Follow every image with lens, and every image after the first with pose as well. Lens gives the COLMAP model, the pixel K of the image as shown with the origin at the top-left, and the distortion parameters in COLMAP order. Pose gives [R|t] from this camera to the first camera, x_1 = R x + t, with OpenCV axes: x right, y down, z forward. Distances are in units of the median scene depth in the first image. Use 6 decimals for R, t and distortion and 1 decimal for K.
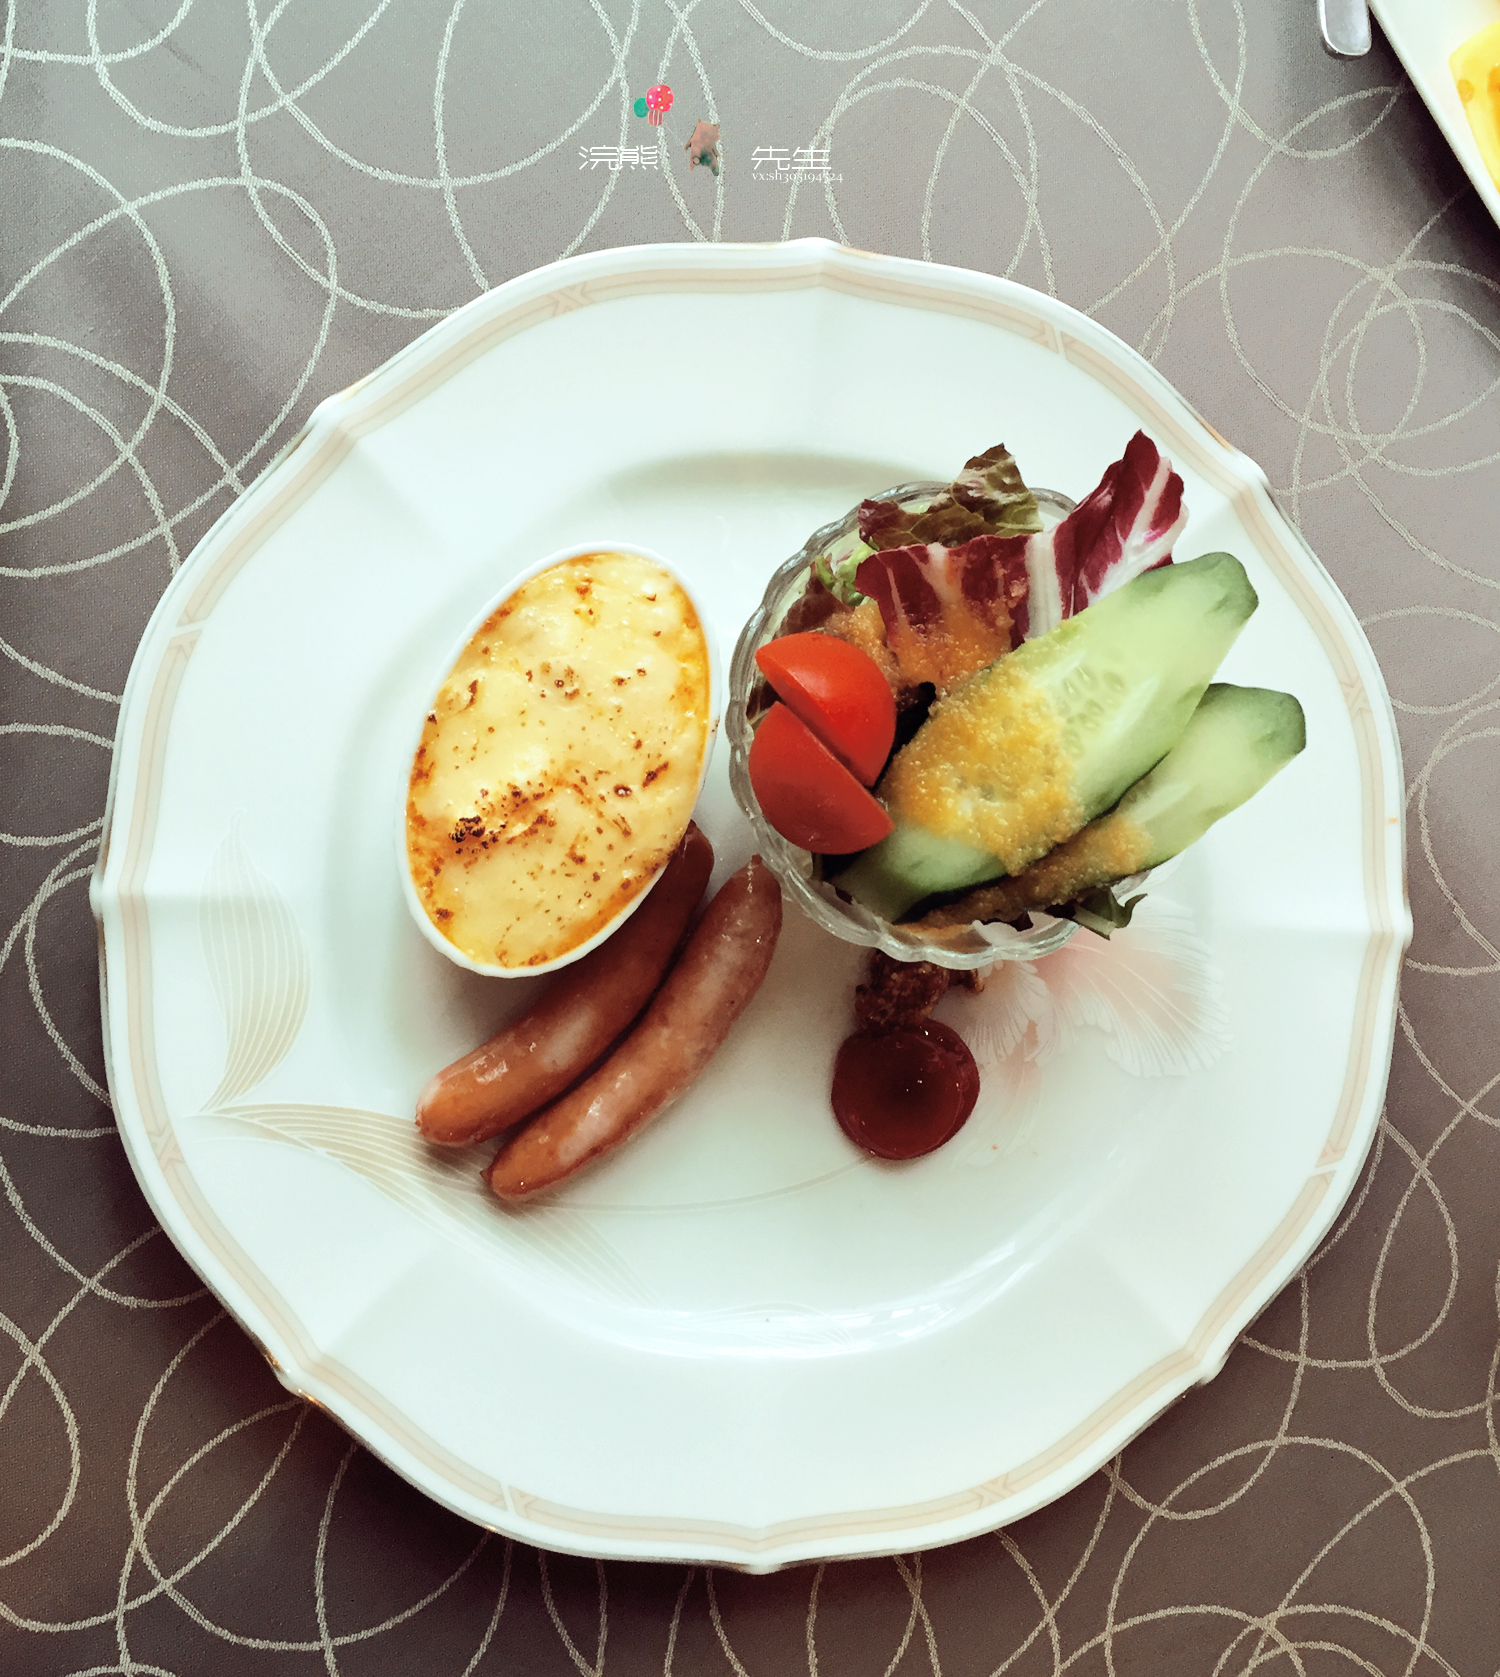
lens RADIAL K [[1473.7, 0, 748.1], [0, 1473.7, 848.8], [0, 0, 1]] dist [0.004191, -0.013358]
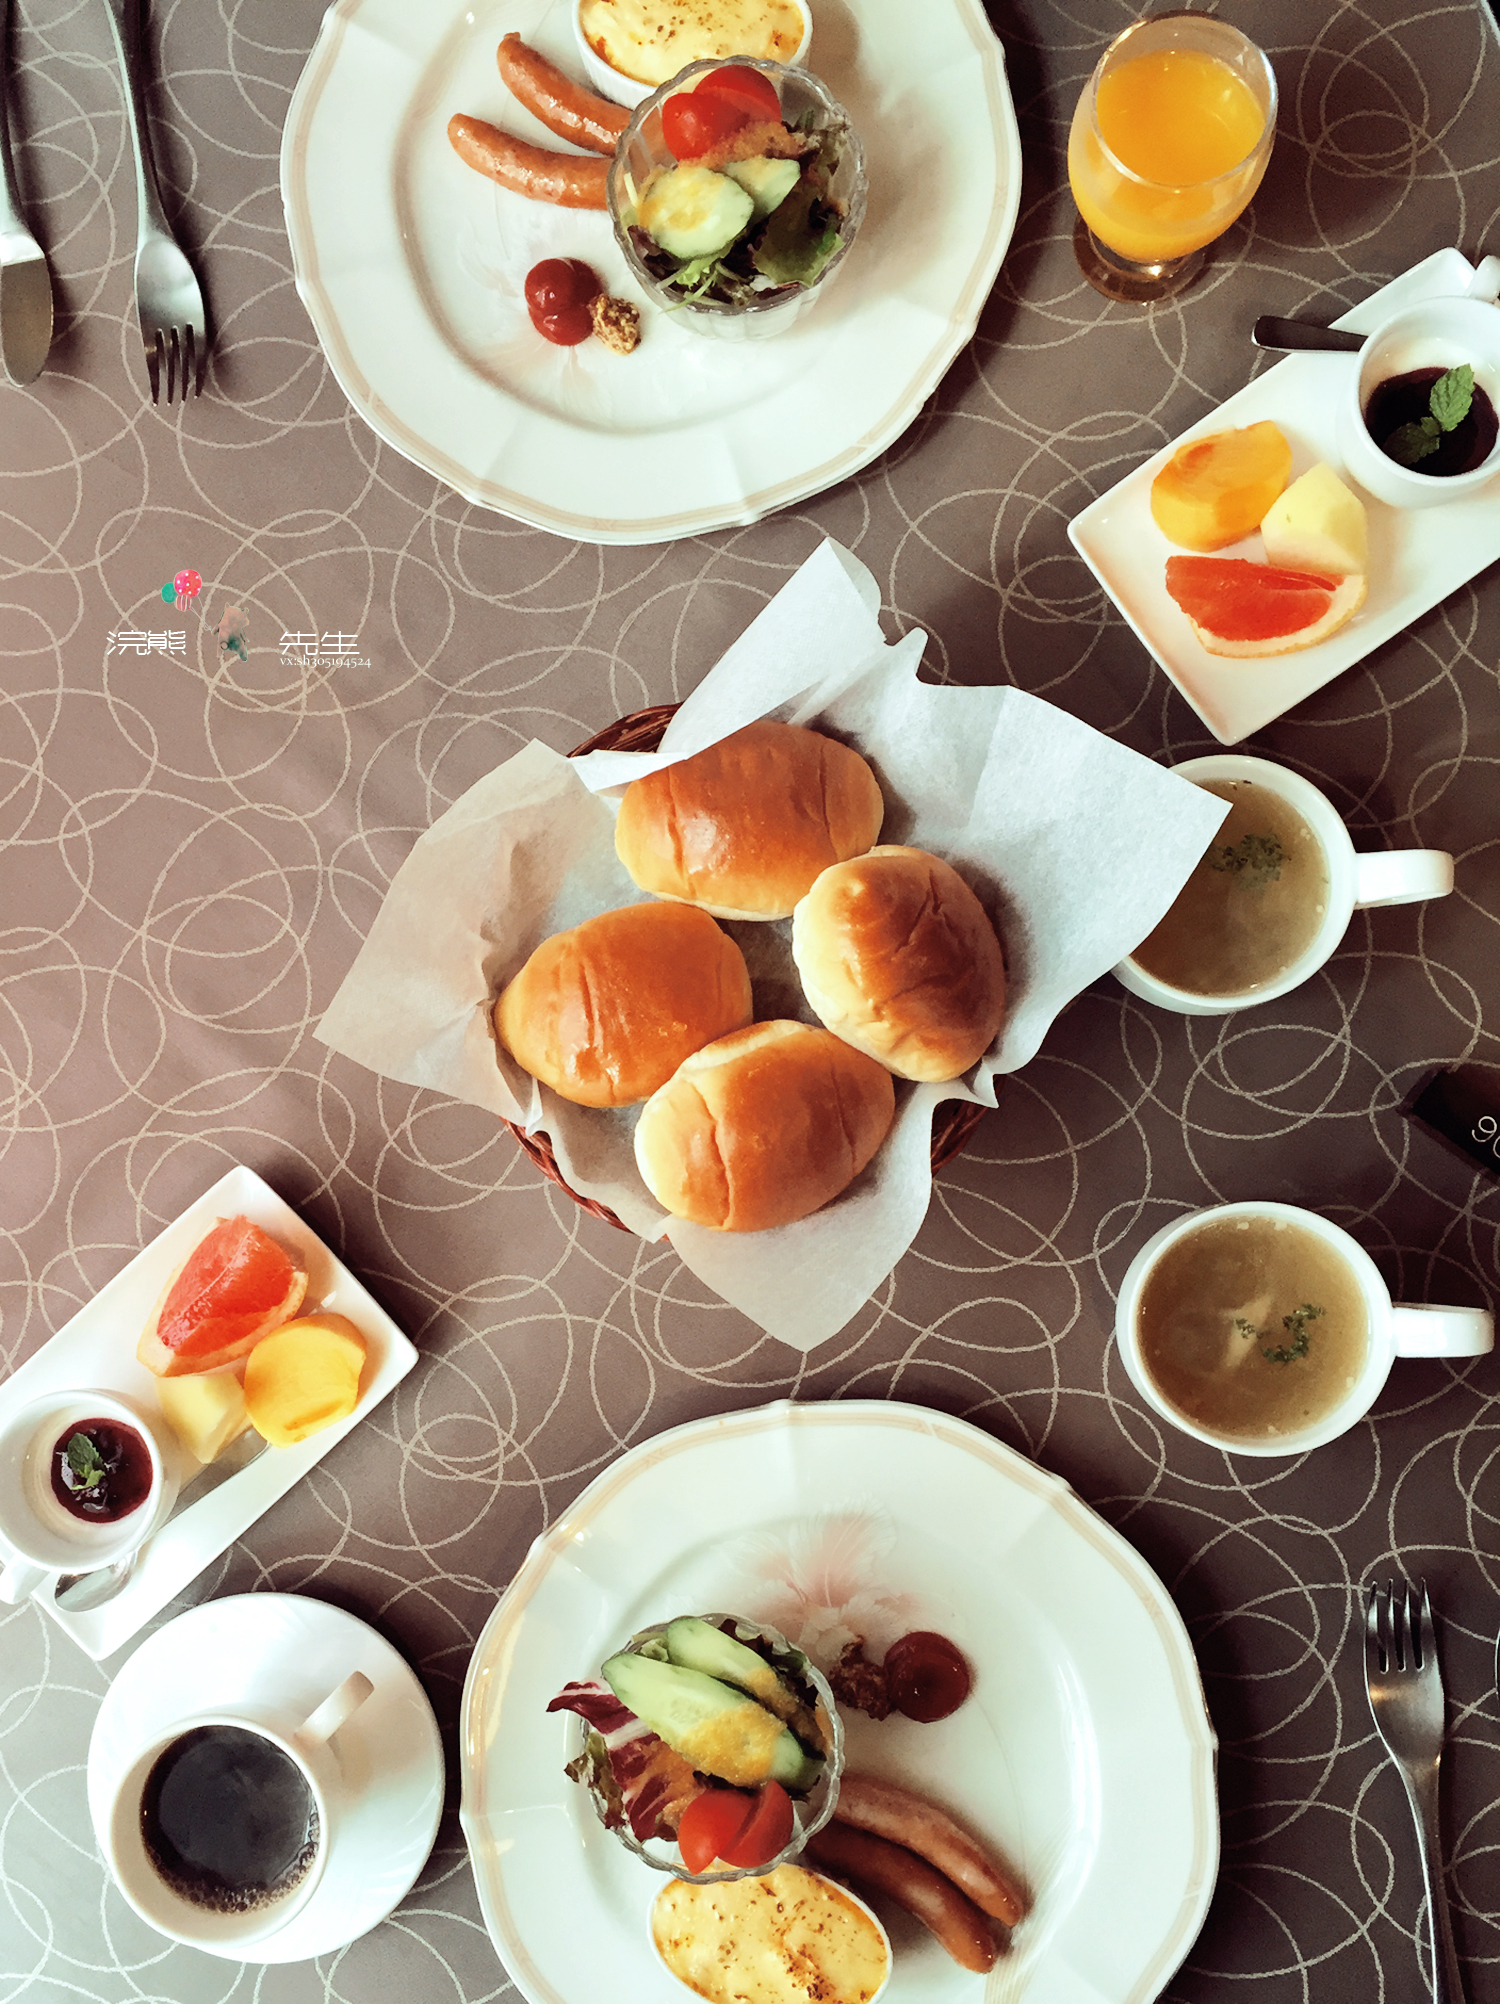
lens RADIAL K [[1679.8, 0, 738.5], [0, 1679.8, 999.9], [0, 0, 1]] dist [0.001072, -0.038780]
pose [[-0.173626, -0.983702, -0.046745, 1.115760], [0.982434, -0.169716, -0.077586, 0.259456], [0.068388, -0.059394, 0.995889, -0.990275]]
